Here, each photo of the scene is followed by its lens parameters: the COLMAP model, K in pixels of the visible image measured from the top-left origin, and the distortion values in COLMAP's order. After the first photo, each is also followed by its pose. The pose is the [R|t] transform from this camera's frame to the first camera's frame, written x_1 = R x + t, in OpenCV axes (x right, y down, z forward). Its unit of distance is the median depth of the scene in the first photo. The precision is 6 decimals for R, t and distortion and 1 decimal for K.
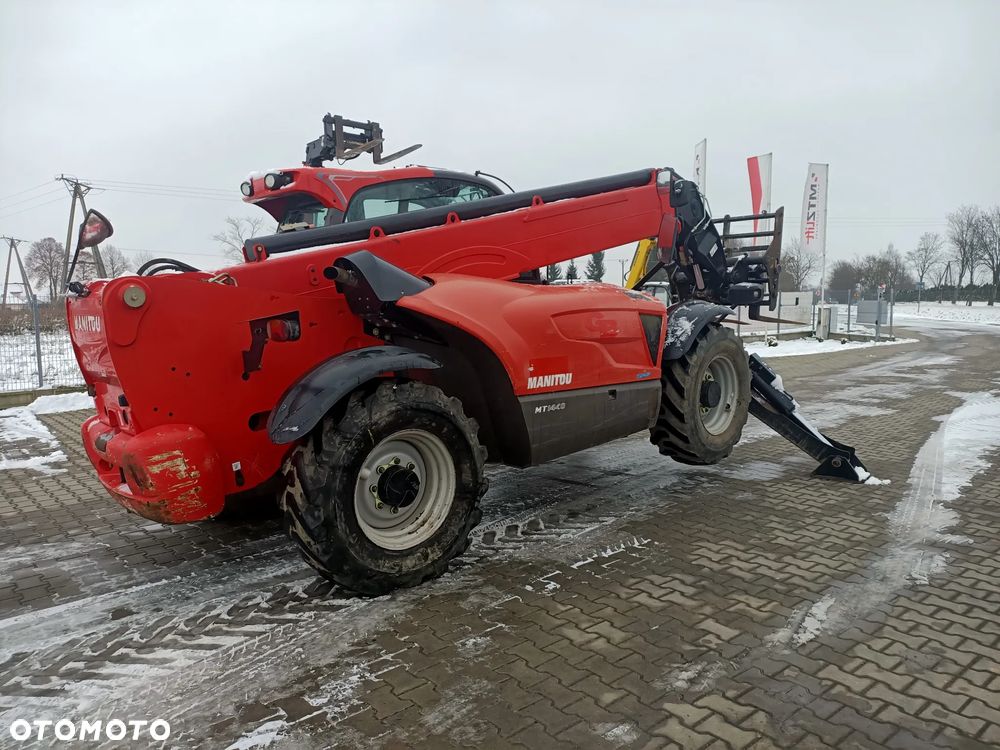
lens RADIAL K [[737.1, 0, 495.4], [0, 737.1, 372.9], [0, 0, 1]] dist [0.067151, -0.066598]
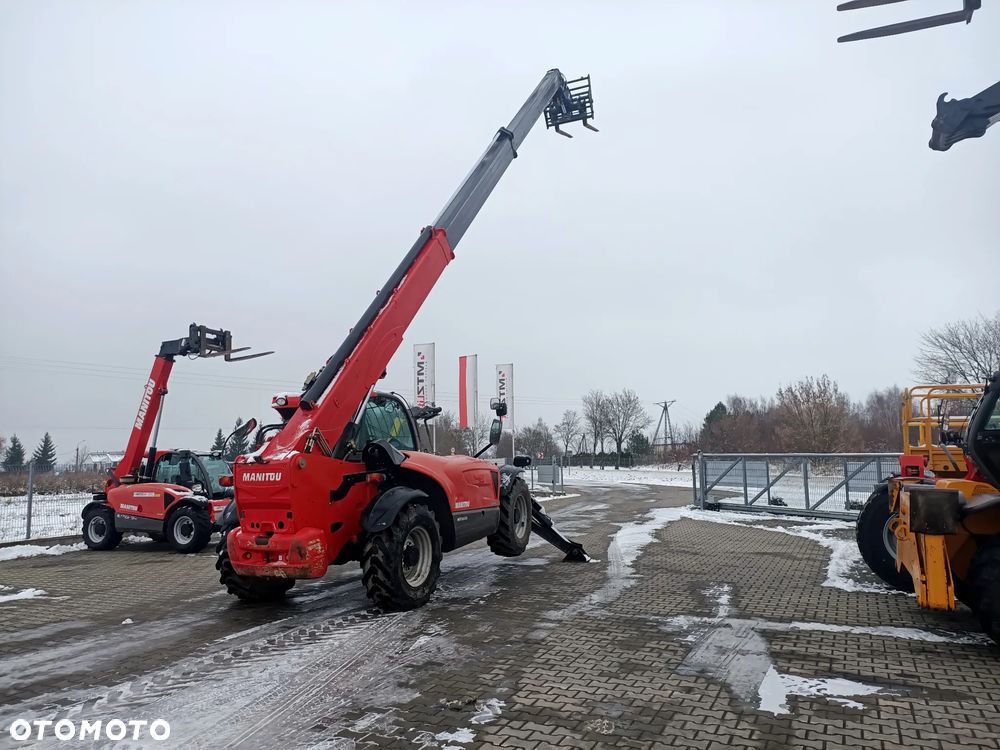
lens RADIAL K [[737.1, 0, 490.6], [0, 737.1, 373.5], [0, 0, 1]] dist [0.067151, -0.066598]
pose [[0.913992, 0.045890, 0.403129, -0.661935], [0.044093, 0.976464, -0.211125, 0.087559], [-0.403330, 0.210741, 0.890457, -0.862328]]
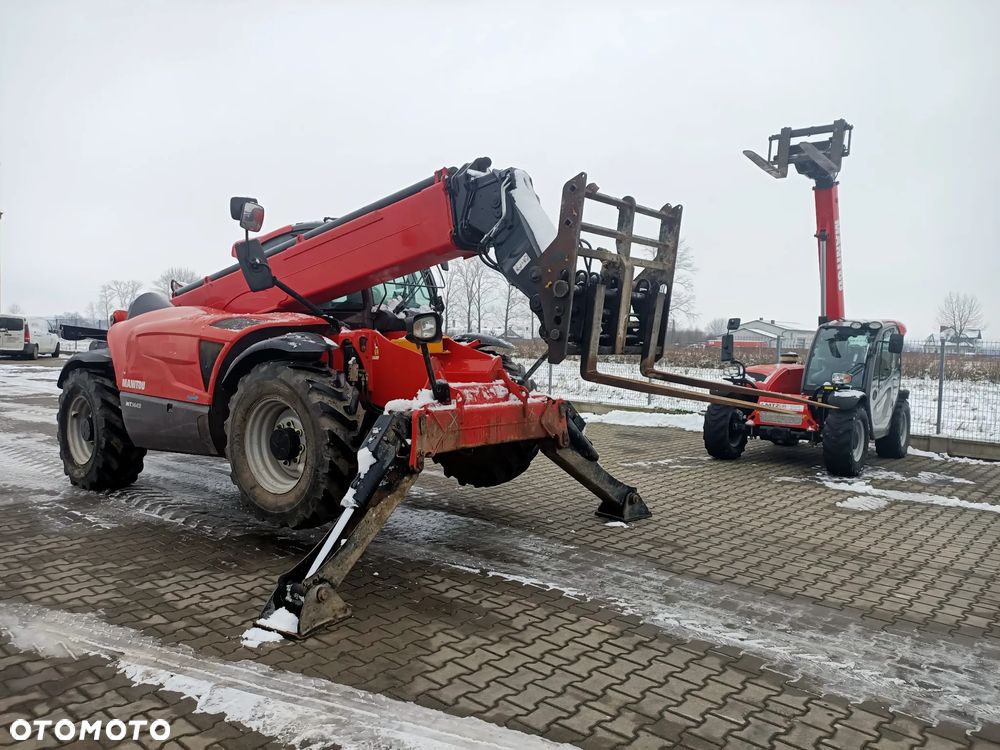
lens RADIAL K [[737.1, 0, 497.8], [0, 737.1, 369.8], [0, 0, 1]] dist [0.067151, -0.066598]
pose [[0.140297, 0.057715, -0.988426, 1.473163], [-0.129589, 0.990782, 0.039459, -0.151858], [0.981592, 0.122553, 0.146483, 1.422242]]
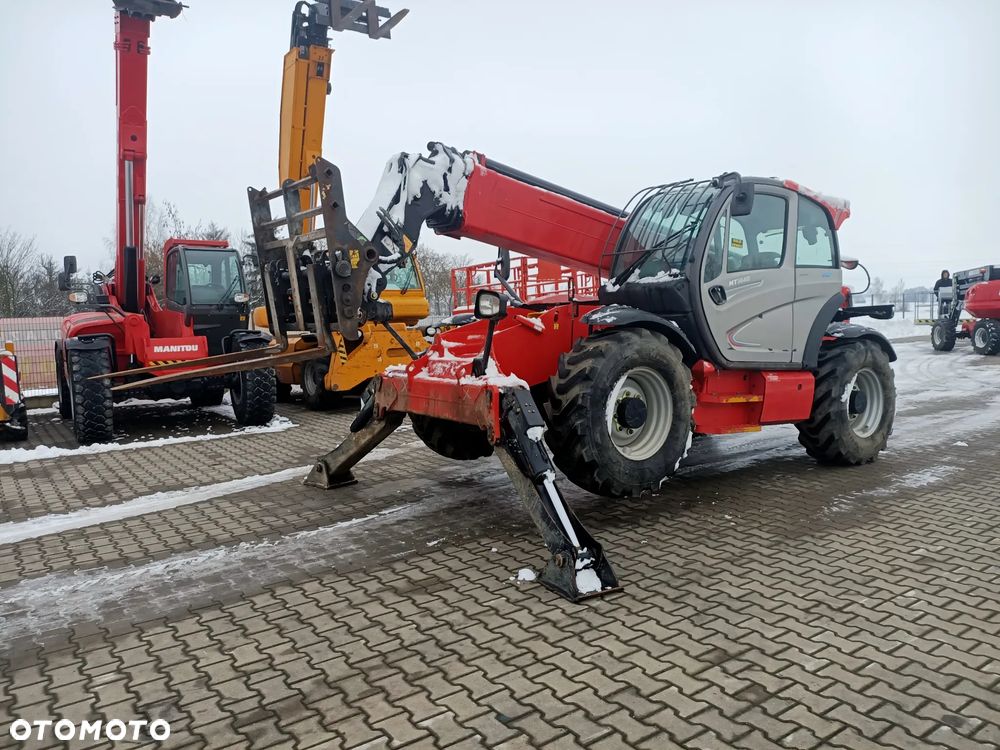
lens RADIAL K [[737.1, 0, 498.5], [0, 737.1, 378.8], [0, 0, 1]] dist [0.067151, -0.066598]
pose [[-0.995515, 0.027218, 0.090607, 0.165079], [0.044505, 0.979866, 0.194630, -0.277386], [-0.083486, 0.197790, -0.976683, 2.712399]]
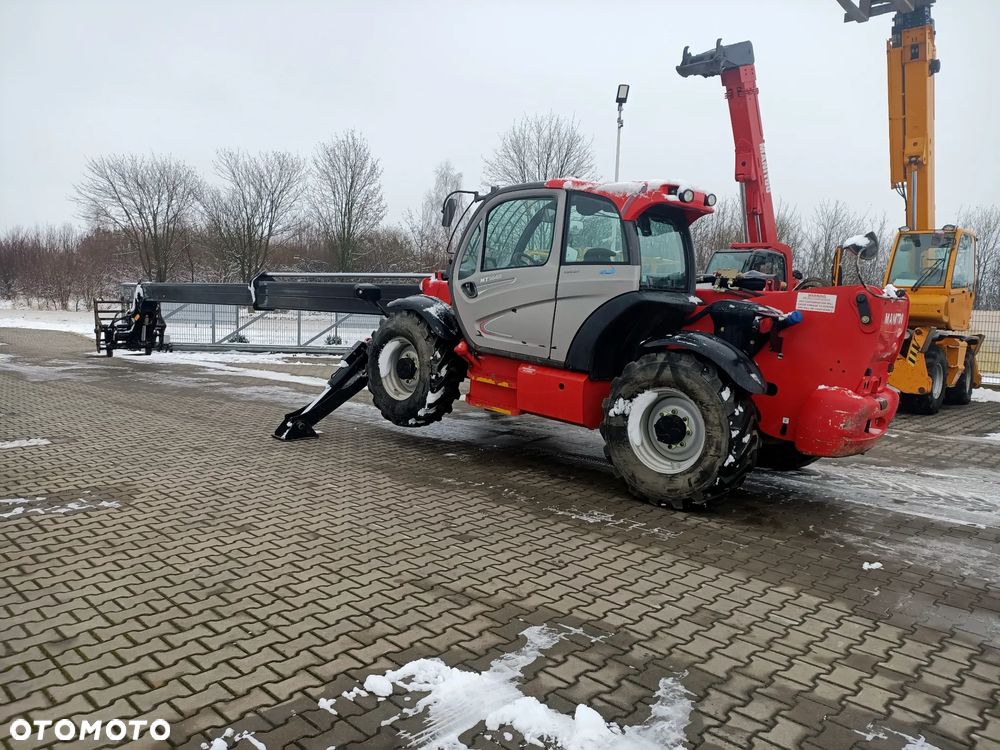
lens RADIAL K [[737.1, 0, 504.7], [0, 737.1, 375.4], [0, 0, 1]] dist [0.067151, -0.066598]
pose [[-0.108988, -0.090667, 0.989899, -1.561742], [0.073844, 0.992342, 0.099021, -0.131073], [-0.991296, 0.083890, -0.101458, 1.571095]]
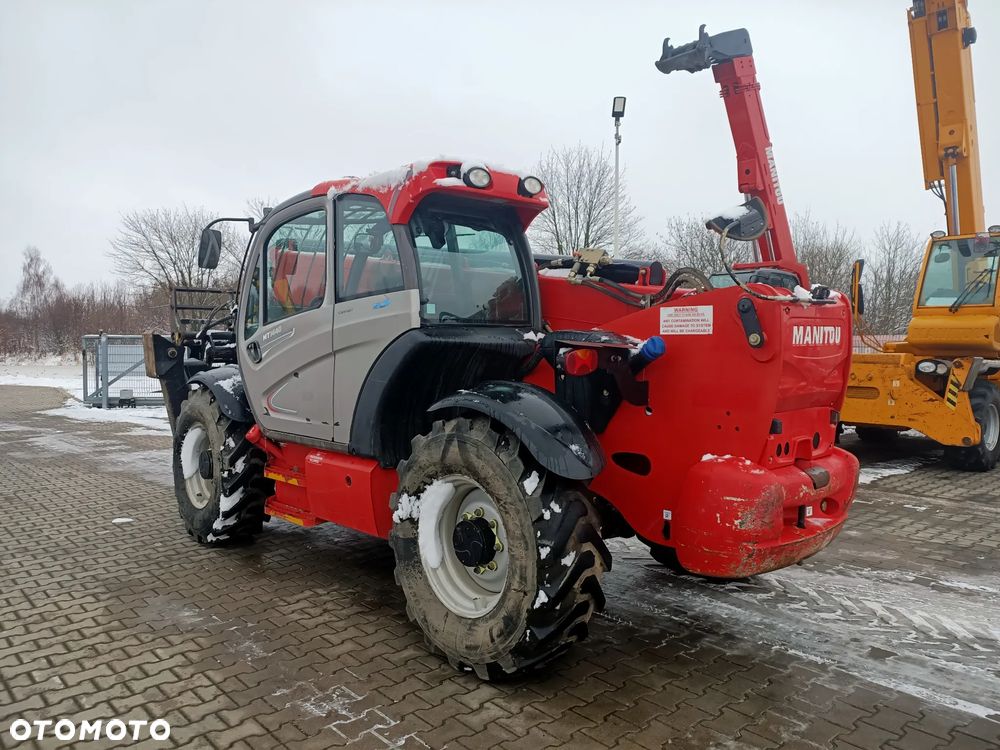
lens RADIAL K [[737.1, 0, 502.4], [0, 737.1, 375.9], [0, 0, 1]] dist [0.067151, -0.066598]
pose [[-0.022380, -0.036919, 0.999068, -1.144612], [0.106356, 0.993559, 0.039098, -0.098189], [-0.994076, 0.107132, -0.018310, 1.163493]]
